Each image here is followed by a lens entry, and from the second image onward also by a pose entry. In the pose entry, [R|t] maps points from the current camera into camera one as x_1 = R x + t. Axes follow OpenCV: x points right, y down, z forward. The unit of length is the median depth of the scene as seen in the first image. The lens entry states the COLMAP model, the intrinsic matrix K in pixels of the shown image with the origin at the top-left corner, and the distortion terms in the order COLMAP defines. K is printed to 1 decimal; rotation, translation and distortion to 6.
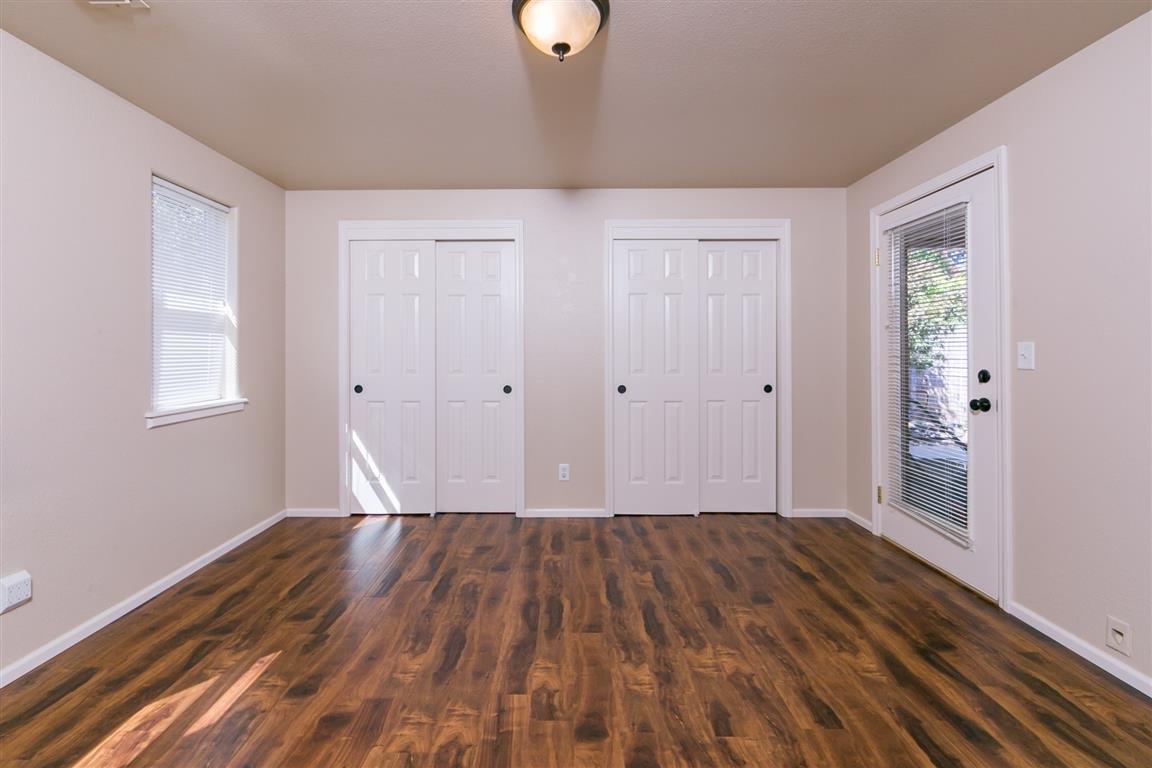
lens RADIAL K [[466.6, 0, 553.3], [0, 466.6, 352.2], [0, 0, 1]] dist [-0.003516, -0.000253]
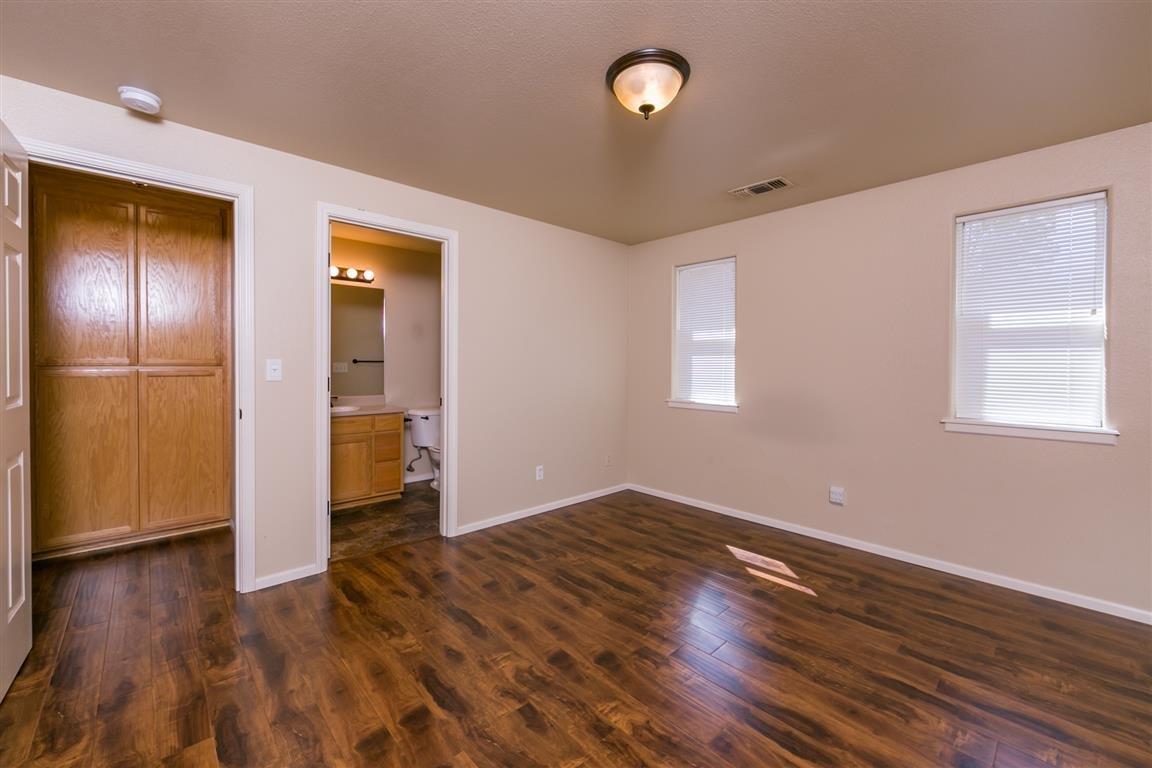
lens RADIAL K [[455.0, 0, 562.1], [0, 455.0, 370.4], [0, 0, 1]] dist [-0.001778, -0.000454]
pose [[-0.729253, 0.005995, -0.684217, 0.718955], [-0.007327, 0.999836, 0.016570, -0.006825], [0.684204, 0.017097, -0.729090, 1.271360]]
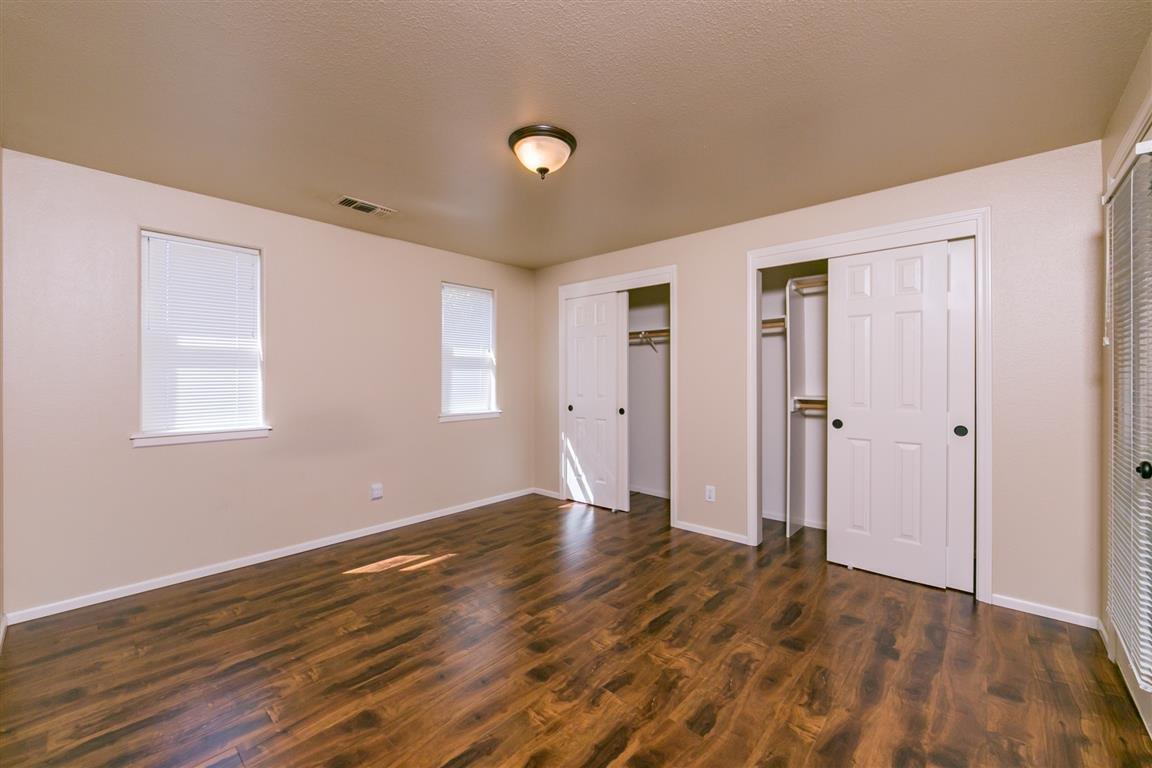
lens RADIAL K [[456.2, 0, 576.0], [0, 456.2, 384.0], [0, 0, 1]] dist [-0.001911, -0.000212]
pose [[0.750515, 0.009355, -0.660788, 0.759451], [-0.003121, 0.999939, 0.010612, -0.009101], [0.660846, -0.005902, 0.750498, 0.016389]]
